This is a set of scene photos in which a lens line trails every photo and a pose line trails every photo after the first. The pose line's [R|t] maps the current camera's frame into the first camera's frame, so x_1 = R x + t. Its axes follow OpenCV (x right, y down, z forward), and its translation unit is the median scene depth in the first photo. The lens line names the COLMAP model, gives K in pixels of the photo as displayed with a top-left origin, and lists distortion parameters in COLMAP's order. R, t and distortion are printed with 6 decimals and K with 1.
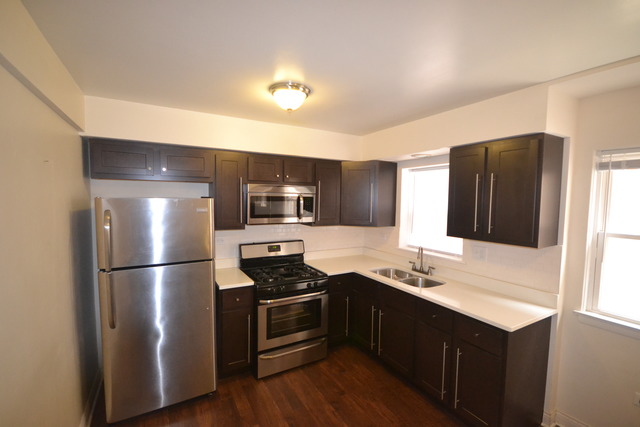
lens RADIAL K [[283.1, 0, 315.9], [0, 283.1, 218.0], [0, 0, 1]] dist [0.004164, 0.000174]
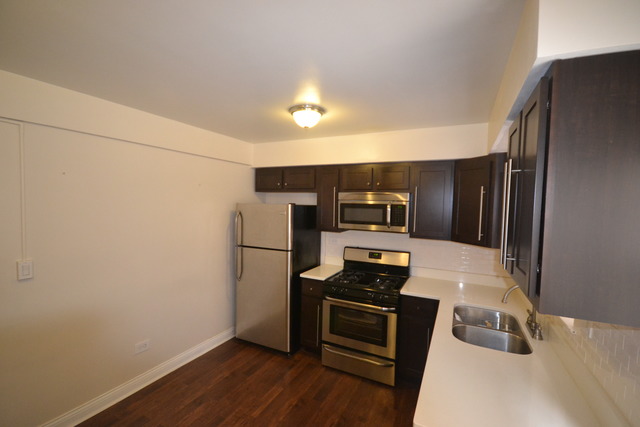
lens RADIAL K [[283.1, 0, 323.0], [0, 283.1, 219.3], [0, 0, 1]] dist [0.004164, 0.000174]
pose [[0.561204, 0.043954, -0.826509, 0.698884], [-0.073041, 0.997323, 0.003443, -0.013559], [0.824448, 0.058437, 0.562912, 0.330144]]
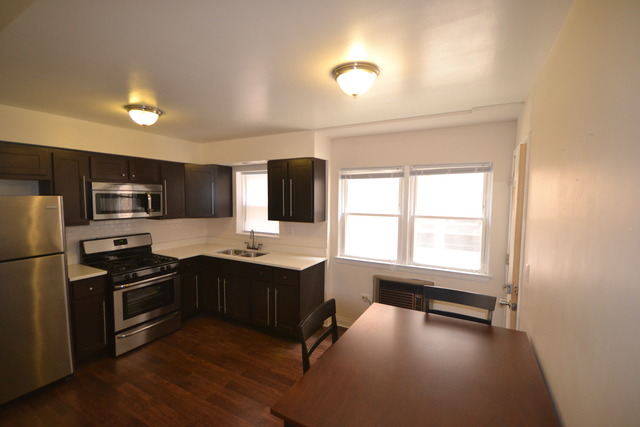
lens RADIAL K [[283.1, 0, 315.5], [0, 283.1, 215.5], [0, 0, 1]] dist [0.004164, 0.000174]
pose [[0.847766, -0.044963, 0.528462, -0.103234], [0.041923, 0.998963, 0.017742, 0.022636], [-0.528712, 0.007114, 0.848772, -0.370552]]
